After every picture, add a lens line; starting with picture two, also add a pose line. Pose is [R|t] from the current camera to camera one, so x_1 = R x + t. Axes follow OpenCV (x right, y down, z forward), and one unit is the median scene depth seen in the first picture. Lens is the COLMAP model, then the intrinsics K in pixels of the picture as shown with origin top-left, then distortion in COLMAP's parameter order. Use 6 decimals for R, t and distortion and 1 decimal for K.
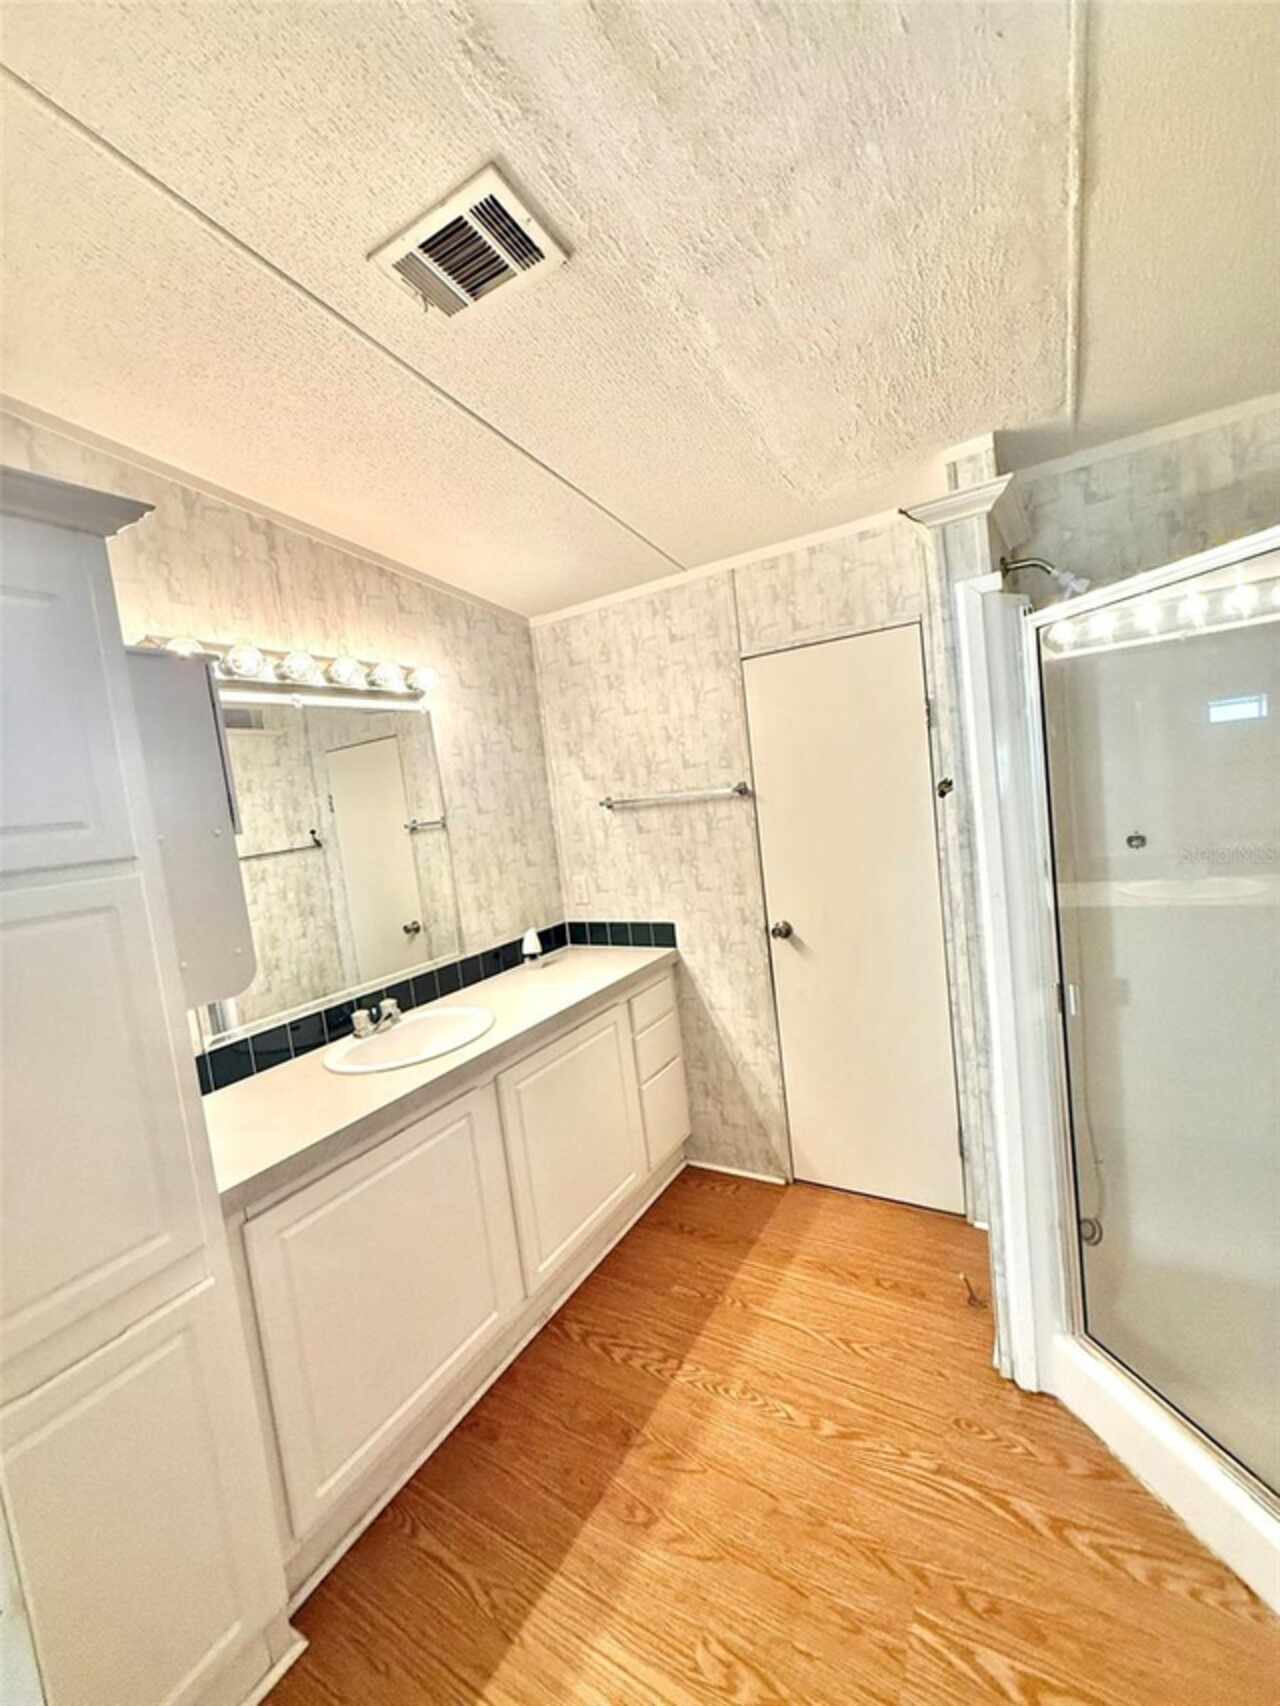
lens RADIAL K [[677.2, 0, 638.5], [0, 677.2, 853.5], [0, 0, 1]] dist [-0.000928, 0.000477]
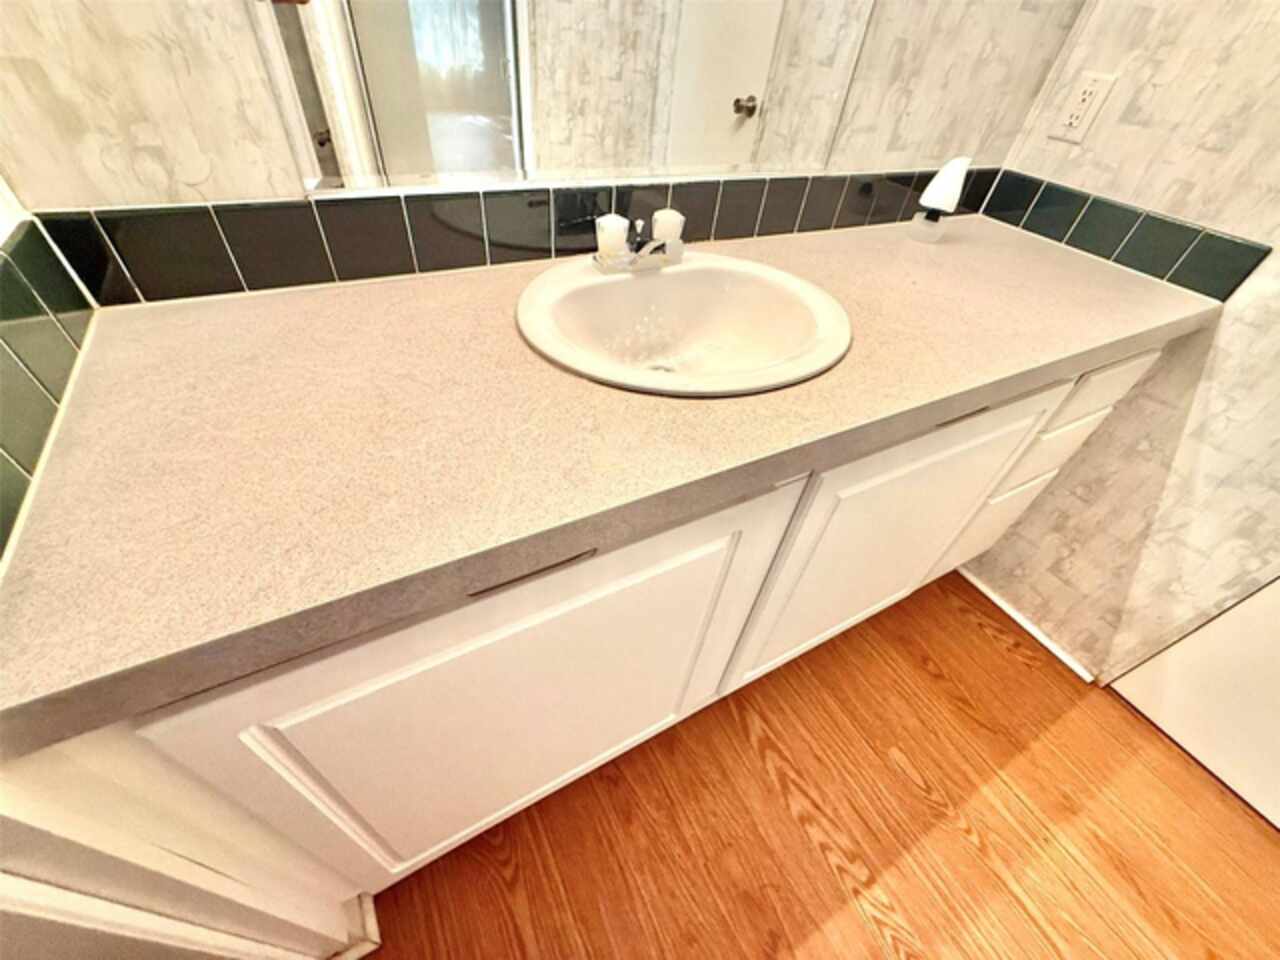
lens RADIAL K [[508.1, 0, 640.0], [0, 508.1, 476.2], [0, 0, 1]] dist [-0.000928, 0.000477]
pose [[0.851044, 0.475738, -0.222256, -0.171226], [-0.233791, 0.722299, 0.650866, 0.095445], [0.470177, -0.501954, 0.725931, 0.499979]]
